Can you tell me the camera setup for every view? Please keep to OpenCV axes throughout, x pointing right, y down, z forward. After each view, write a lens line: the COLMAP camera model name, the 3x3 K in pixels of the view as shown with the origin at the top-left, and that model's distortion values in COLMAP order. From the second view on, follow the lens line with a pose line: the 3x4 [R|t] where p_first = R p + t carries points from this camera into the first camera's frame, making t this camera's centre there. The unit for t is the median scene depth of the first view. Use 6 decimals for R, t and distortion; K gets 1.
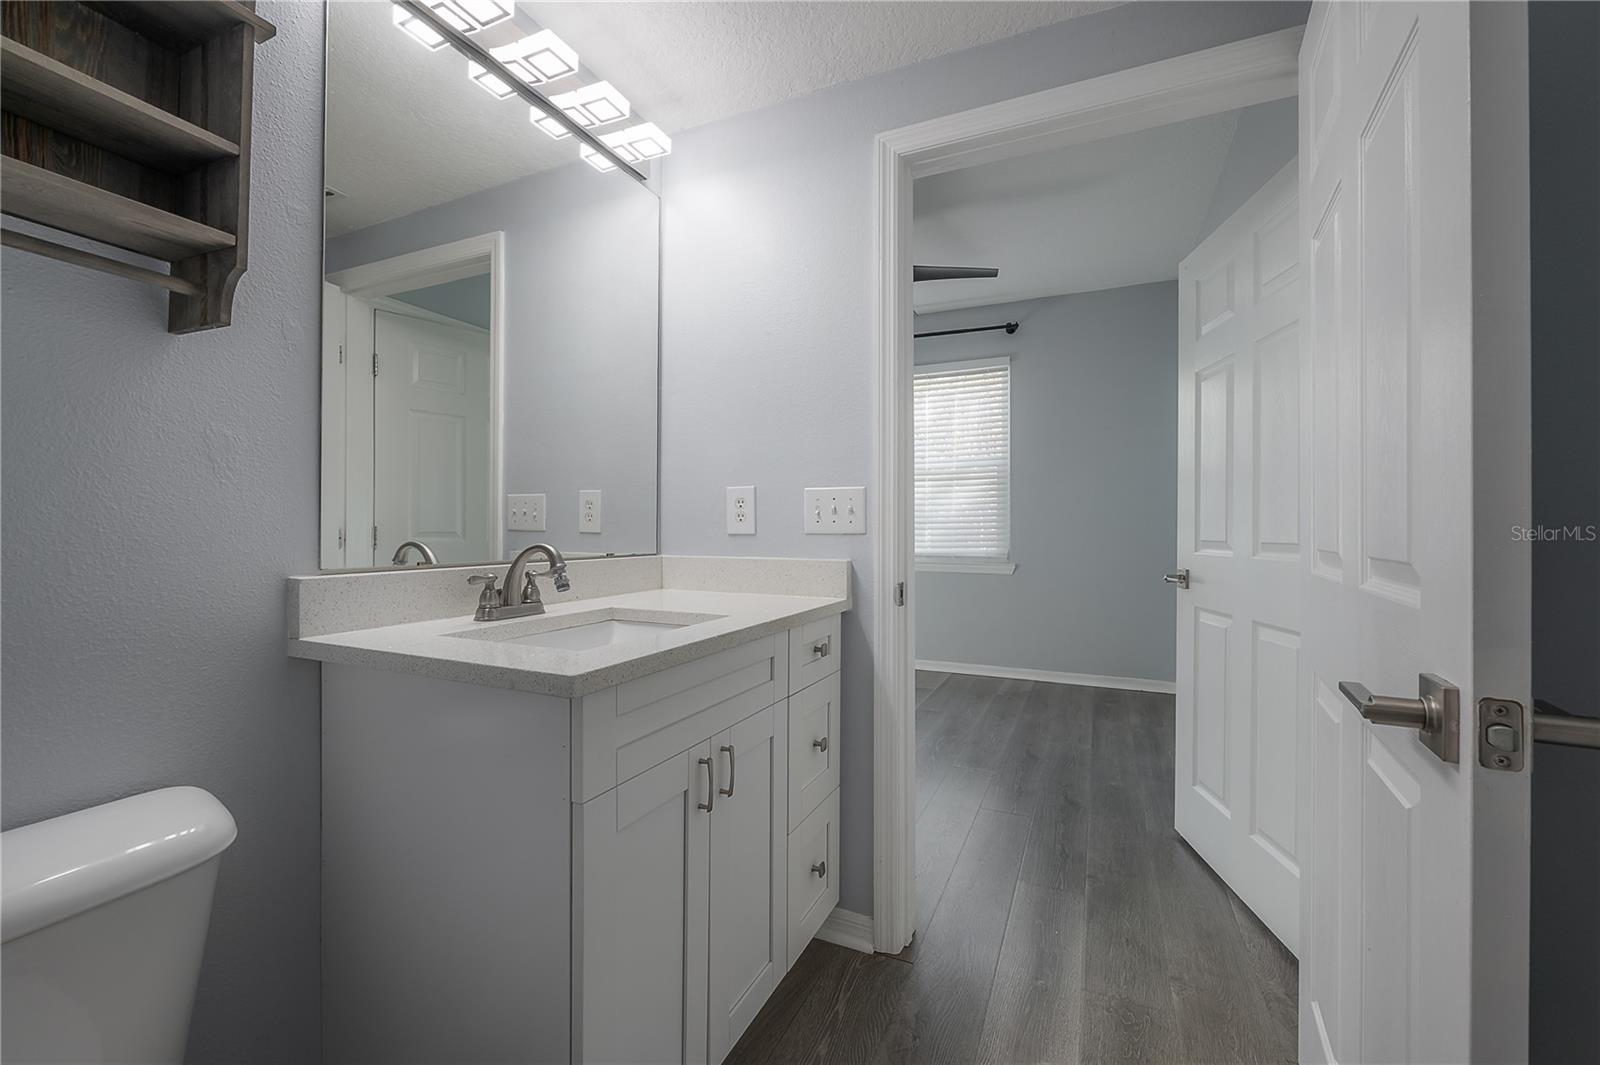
lens RADIAL K [[645.7, 0, 800.0], [0, 645.7, 532.5], [0, 0, 1]] dist [-0.000332, -0.000076]
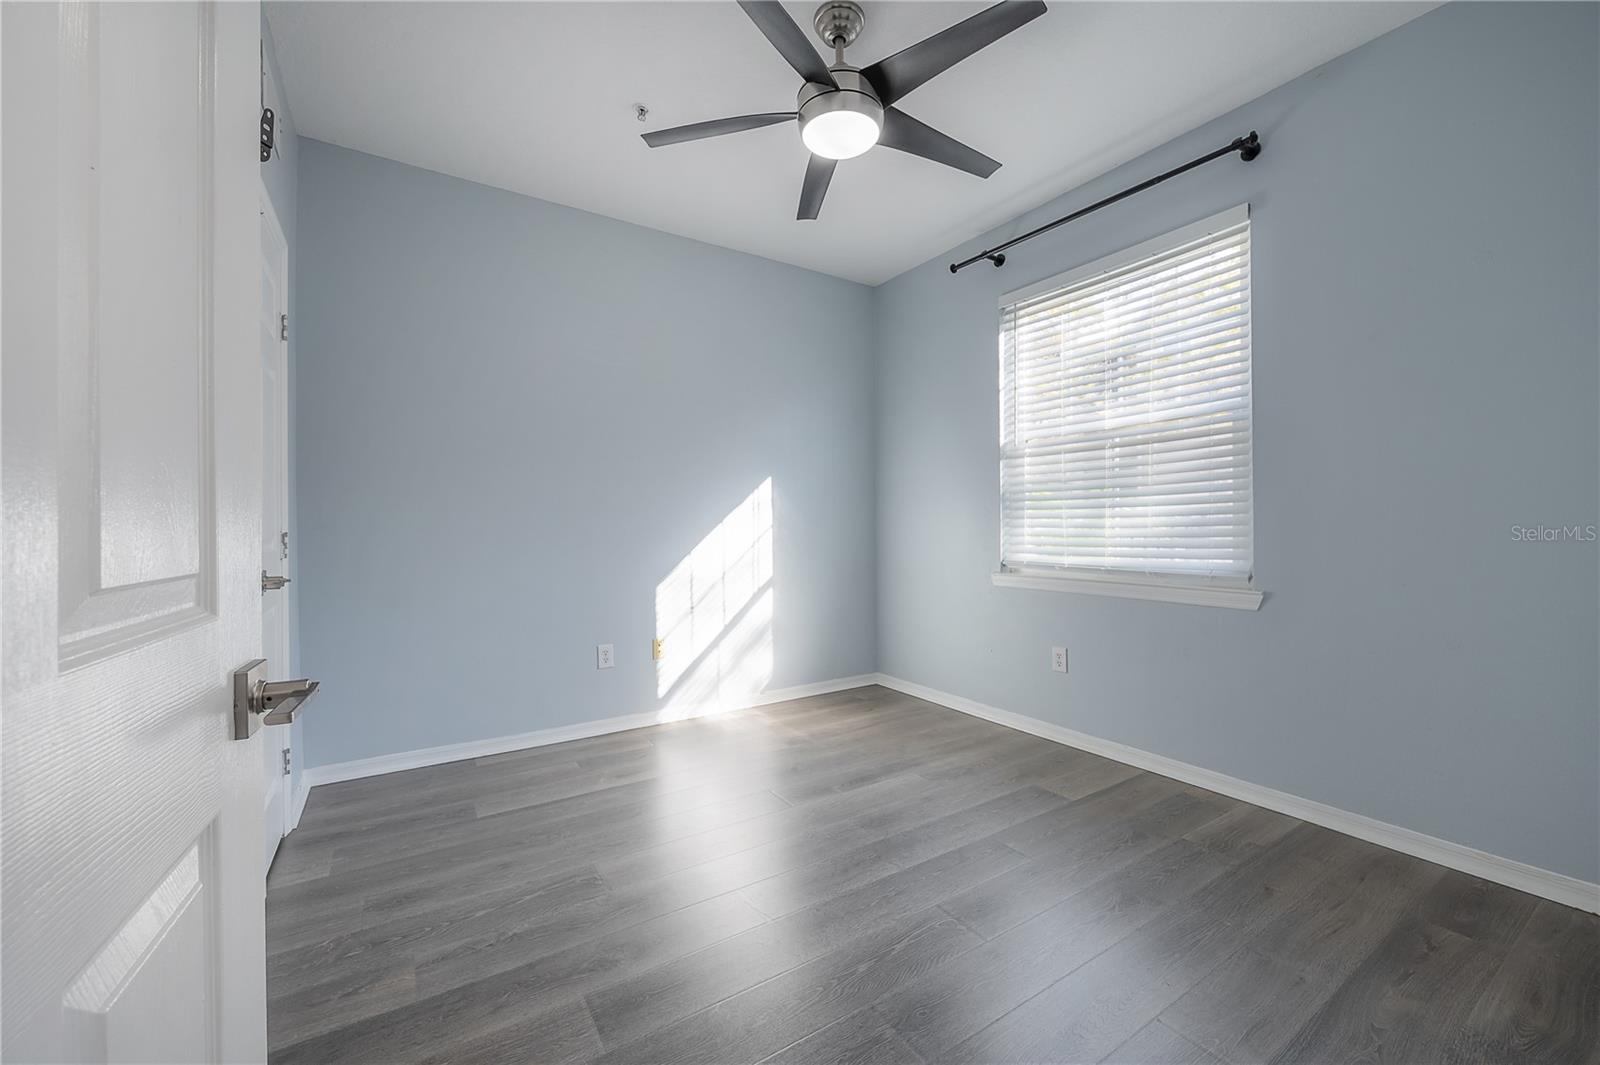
lens RADIAL K [[645.7, 0, 800.0], [0, 645.7, 532.5], [0, 0, 1]] dist [-0.000332, -0.000076]
pose [[0.850257, -0.007560, -0.526313, 0.289972], [0.008542, 0.999963, -0.000563, -0.002130], [0.526298, -0.004018, 0.850290, 0.351417]]
